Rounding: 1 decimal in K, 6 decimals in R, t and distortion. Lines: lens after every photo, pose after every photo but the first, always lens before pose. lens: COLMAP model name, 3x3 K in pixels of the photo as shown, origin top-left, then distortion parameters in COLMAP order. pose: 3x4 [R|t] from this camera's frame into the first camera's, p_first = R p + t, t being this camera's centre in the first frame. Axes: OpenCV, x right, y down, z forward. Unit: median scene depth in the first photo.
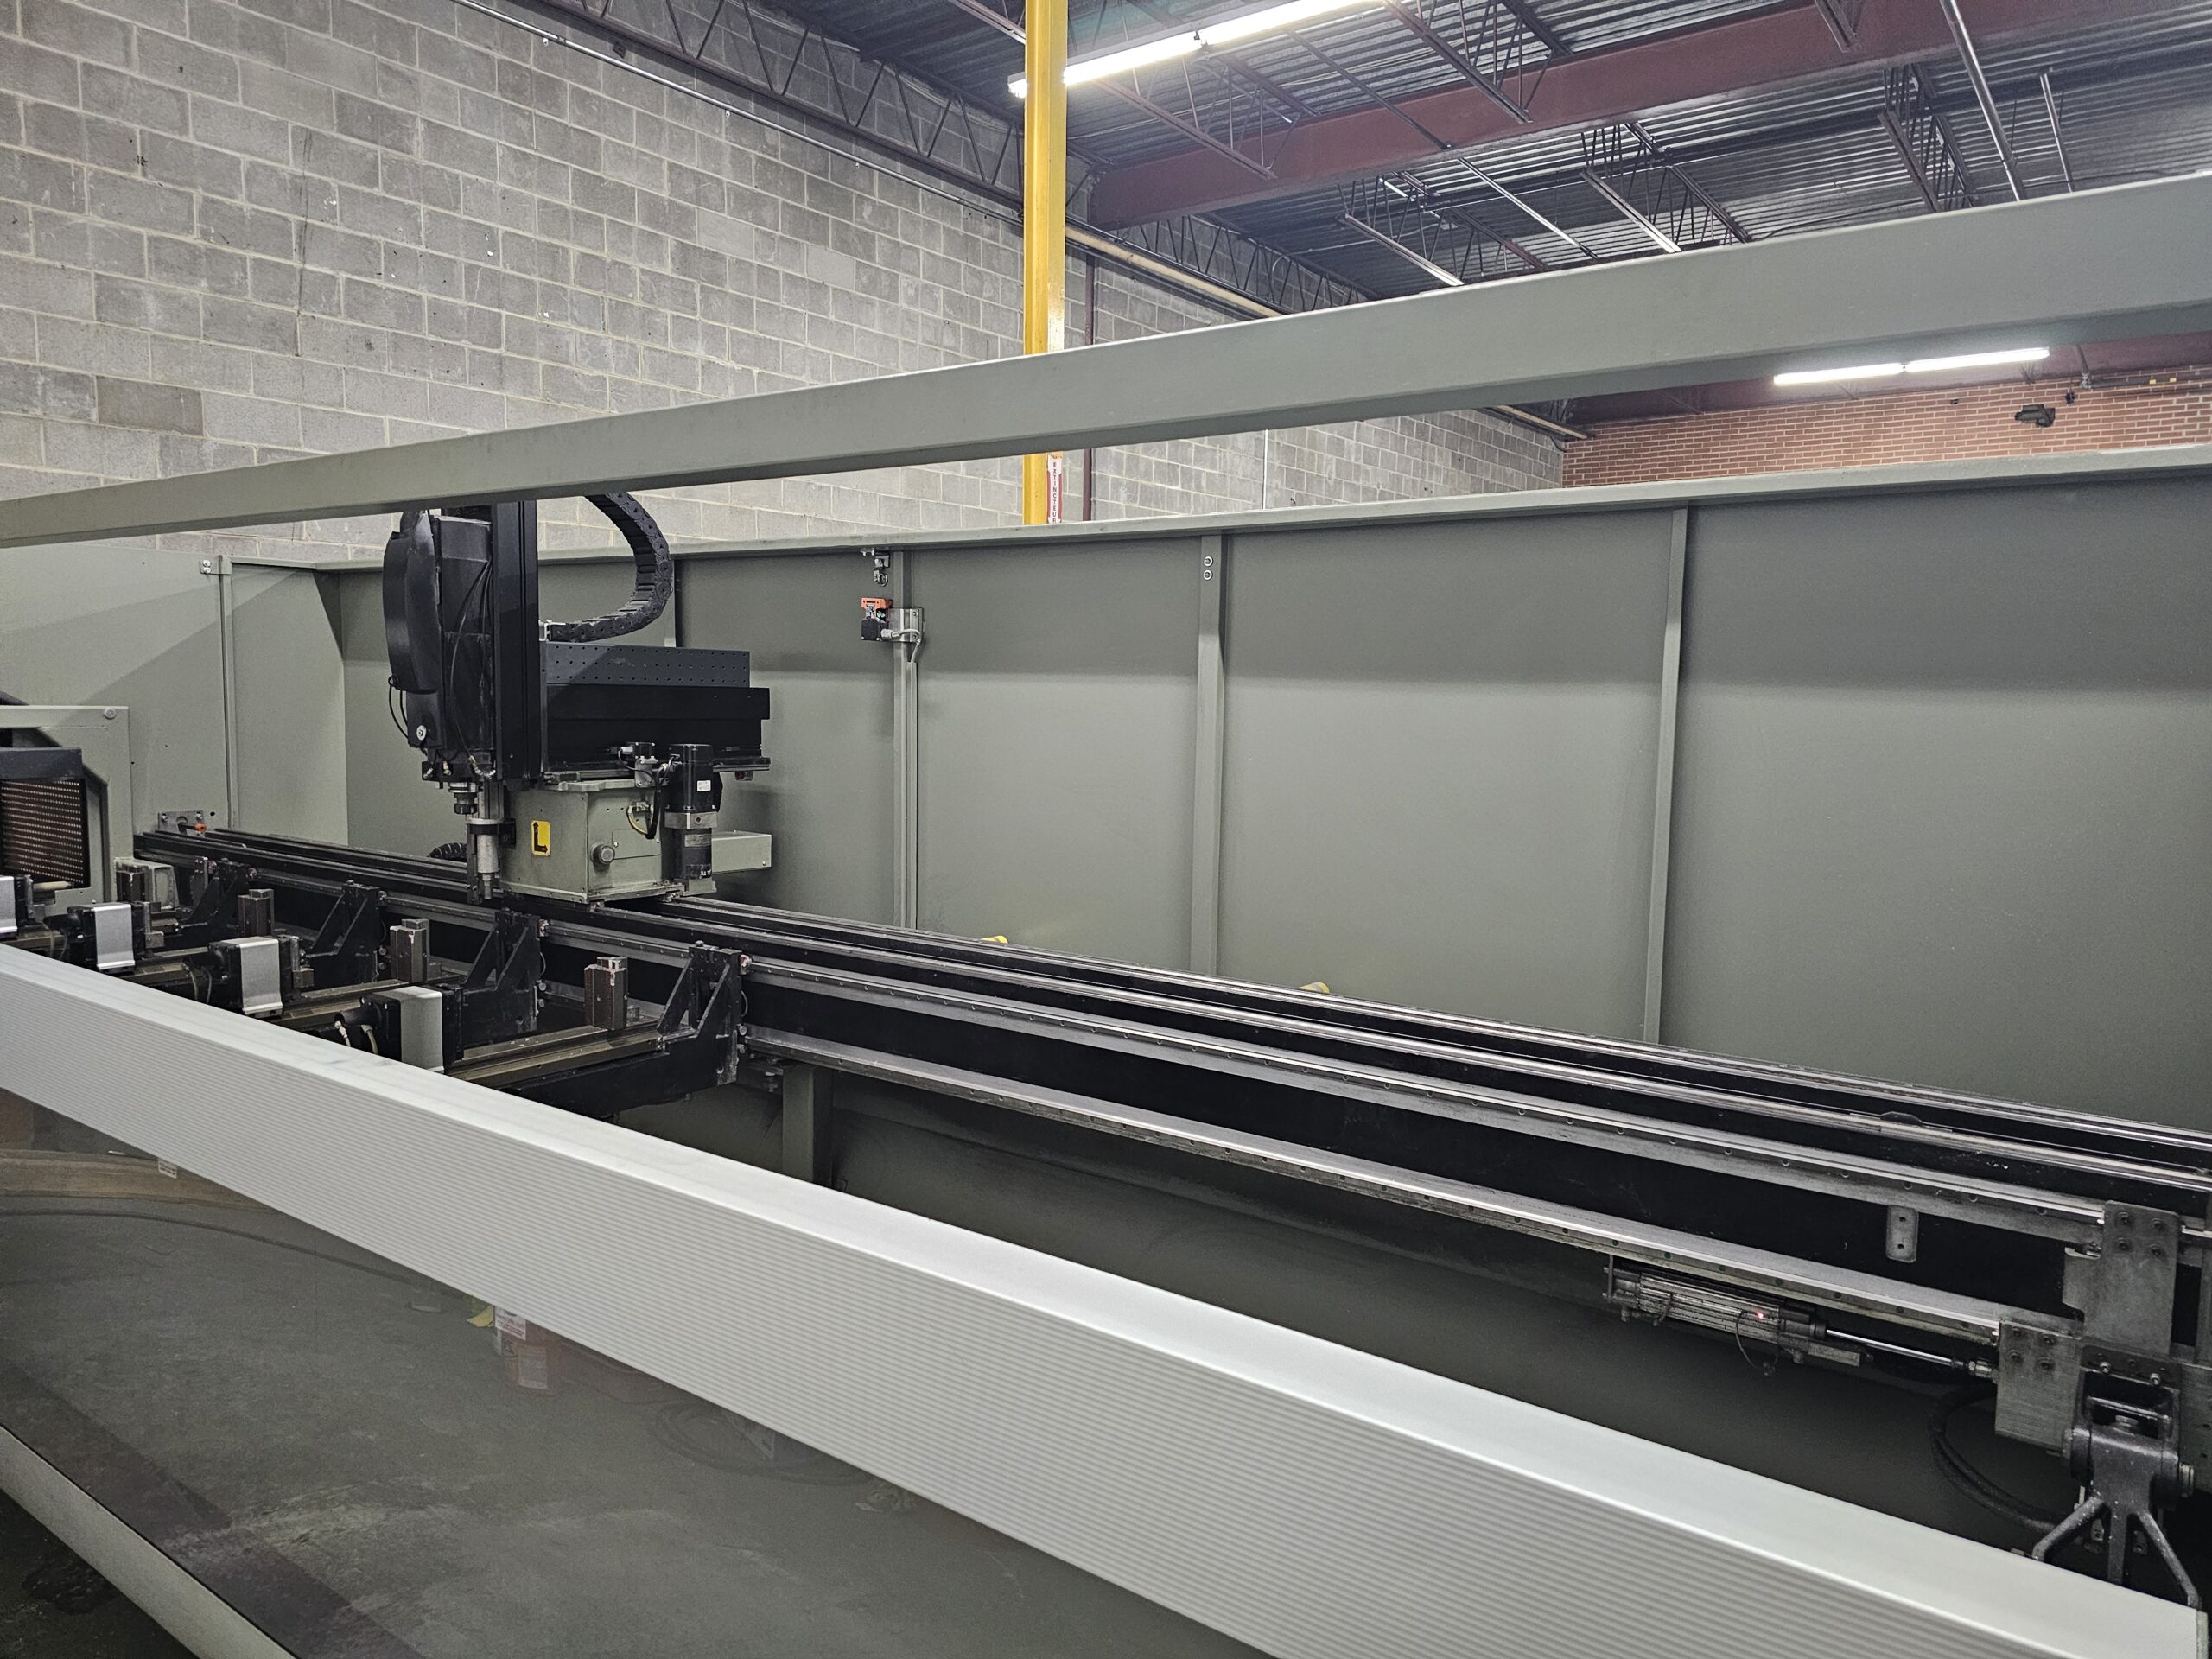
lens RADIAL K [[1501.4, 0, 1122.2], [0, 1501.4, 795.8], [0, 0, 1]] dist [0.040114, -0.033768]
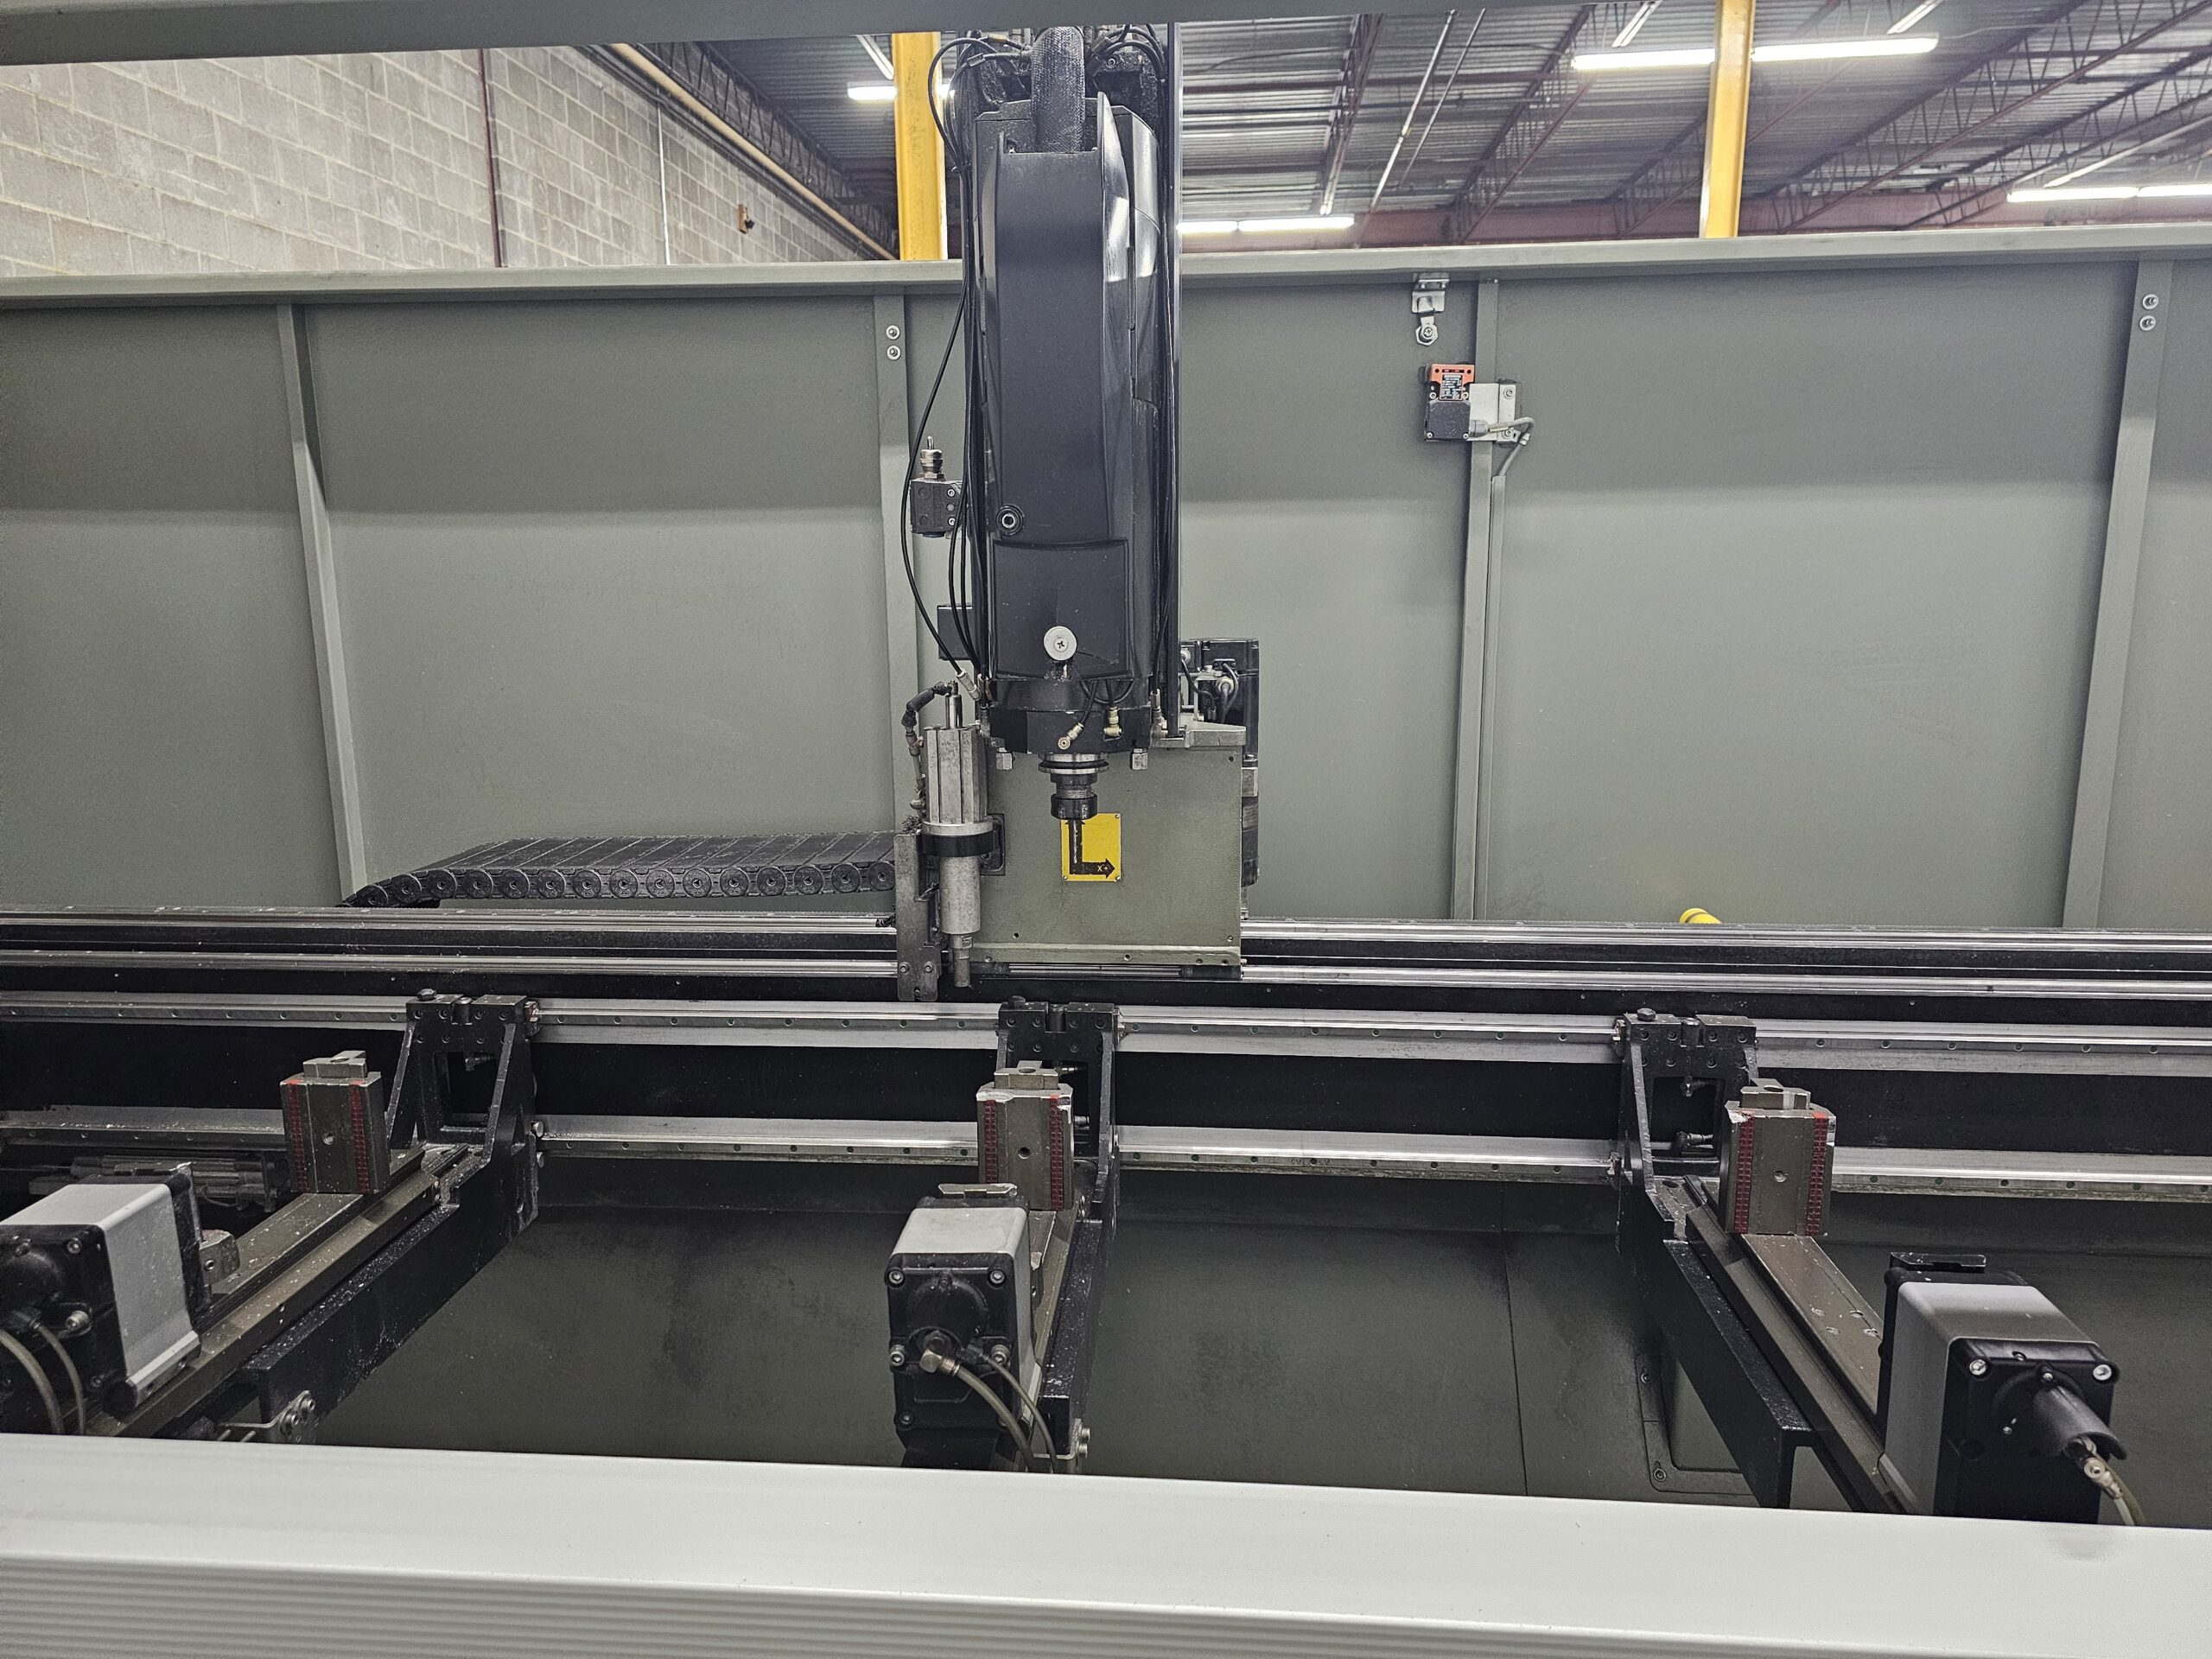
lens RADIAL K [[1501.4, 0, 1073.8], [0, 1501.4, 799.9], [0, 0, 1]] dist [0.040114, -0.033768]
pose [[0.858662, -0.109444, 0.500721, -0.465461], [0.063081, 0.992075, 0.108667, -0.029307], [-0.508646, -0.061722, 0.858761, 0.436310]]
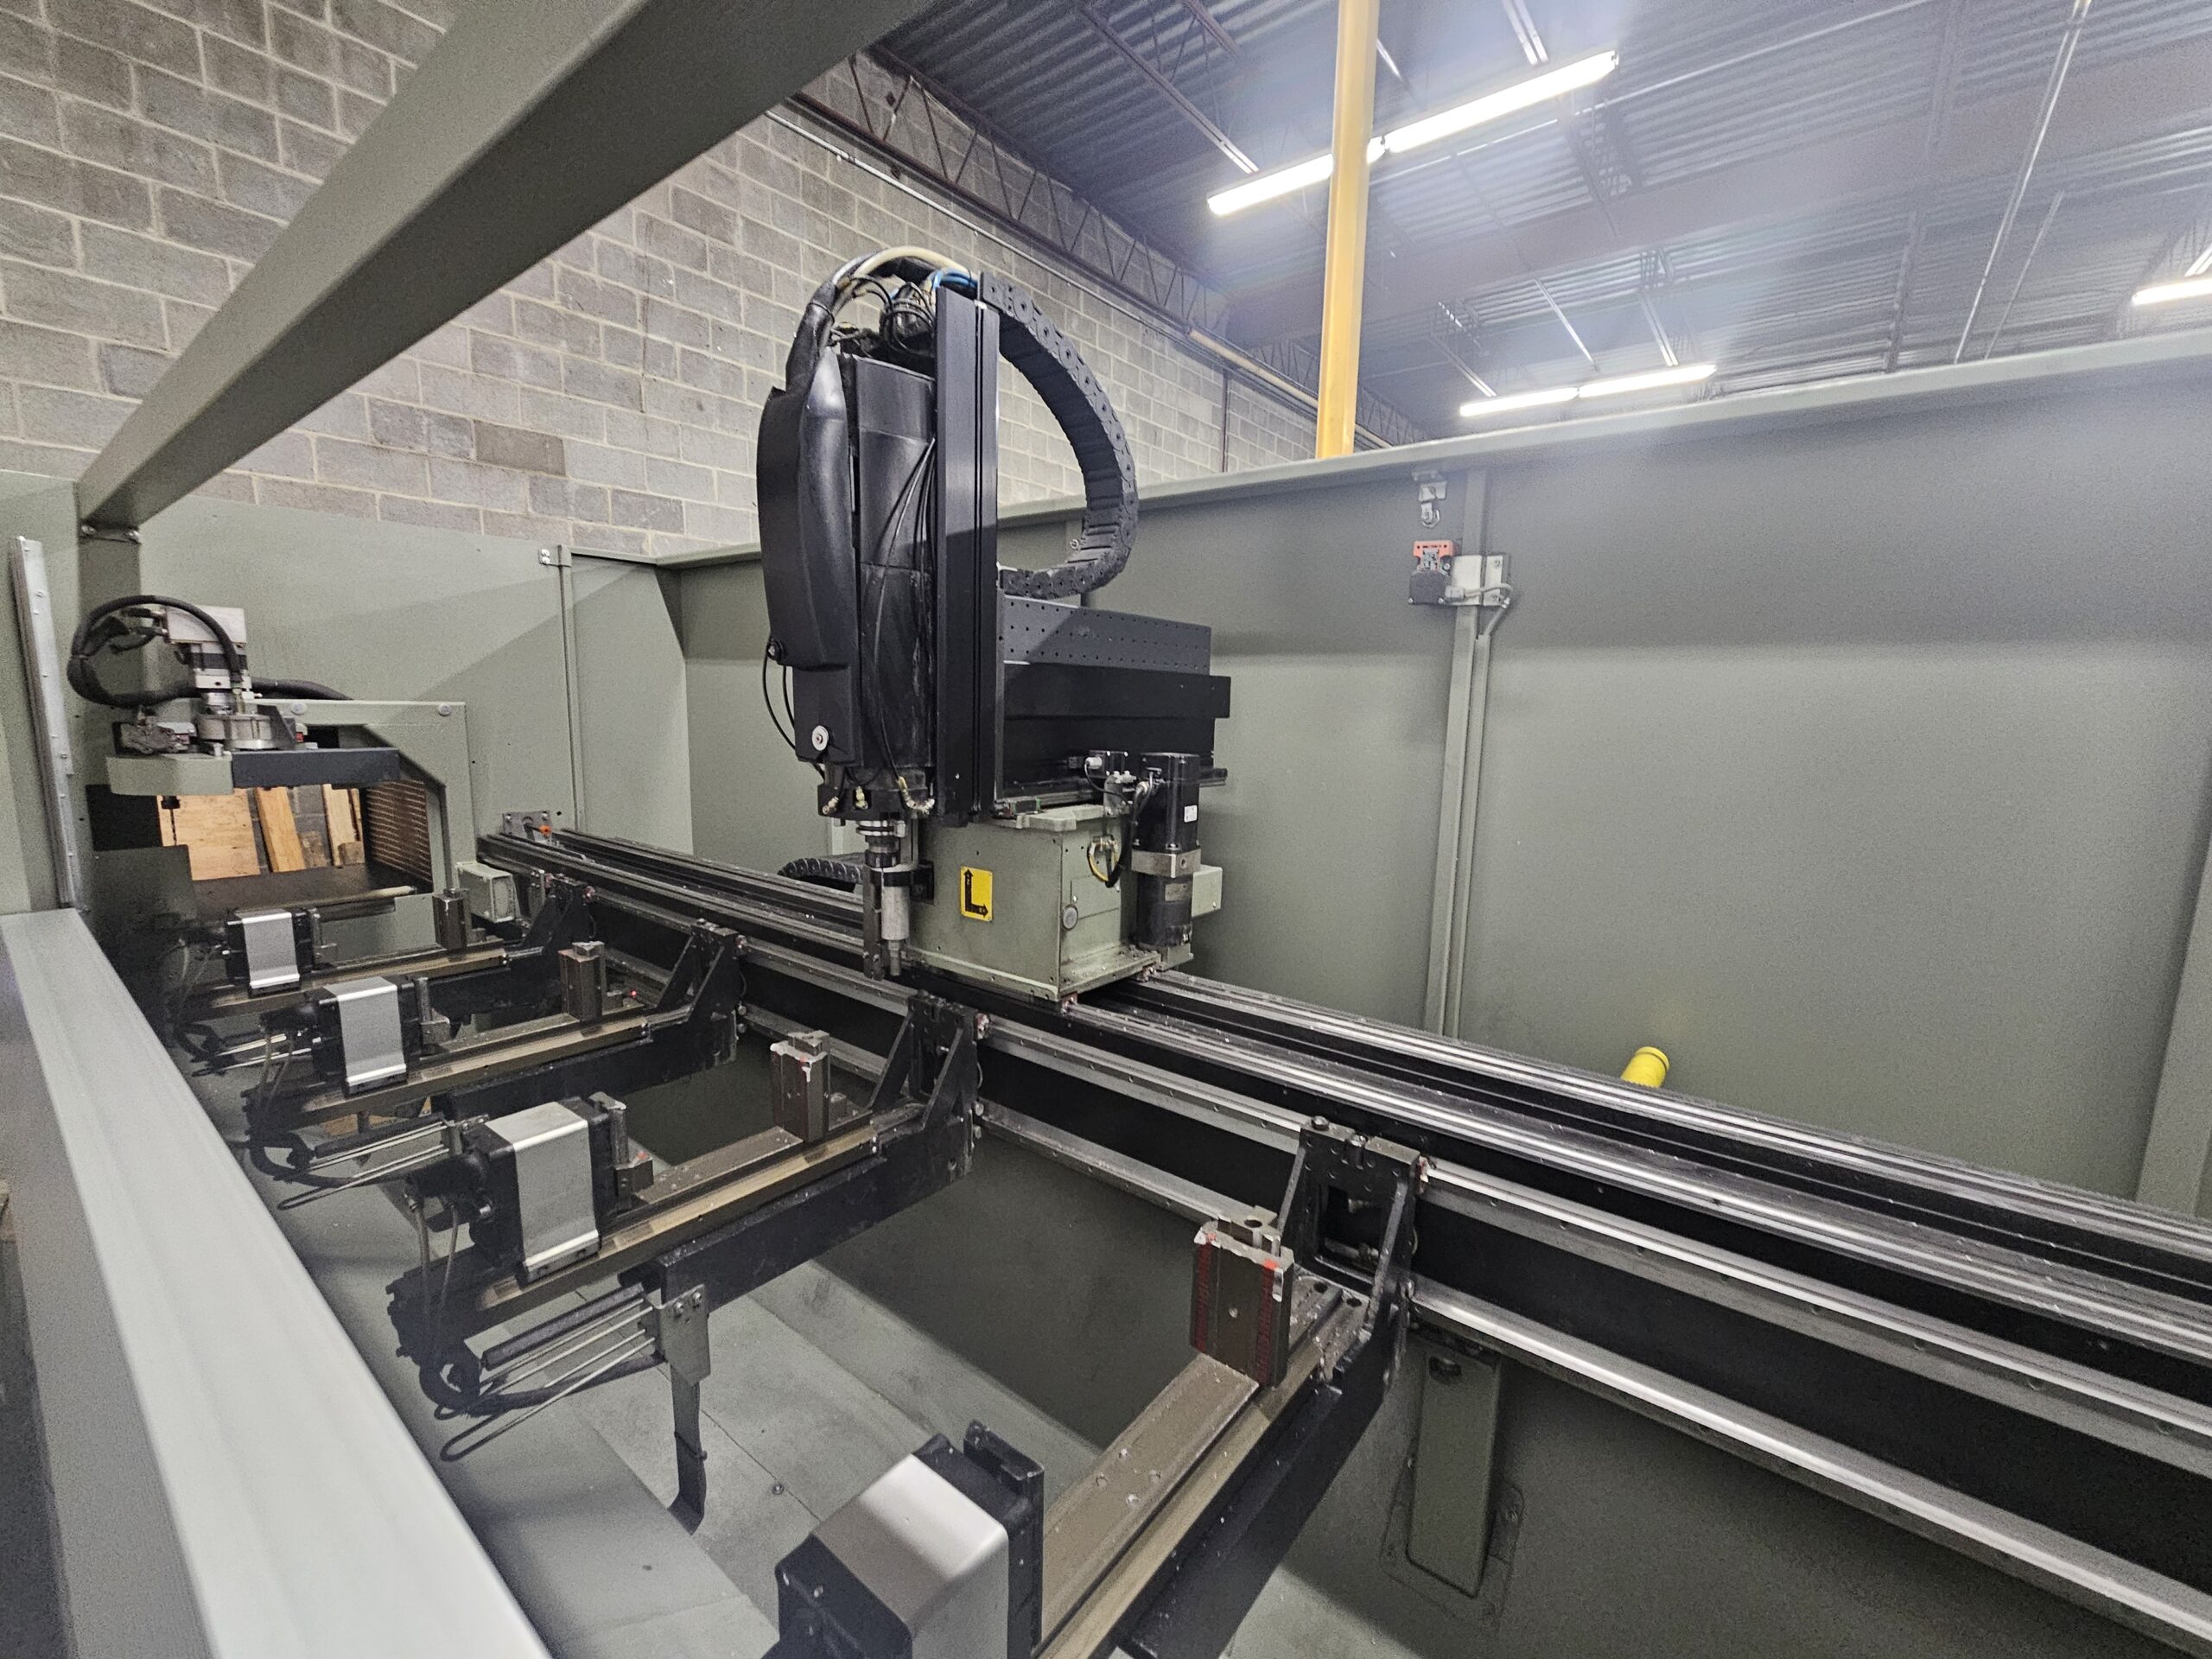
lens RADIAL K [[905.1, 0, 1100.7], [0, 905.1, 817.8], [0, 0, 1]] dist [-0.007331, -0.000763]
pose [[0.999097, 0.010131, -0.041263, -0.231880], [-0.007820, 0.998412, 0.055789, -0.021343], [0.041763, -0.055416, 0.997590, 0.444489]]
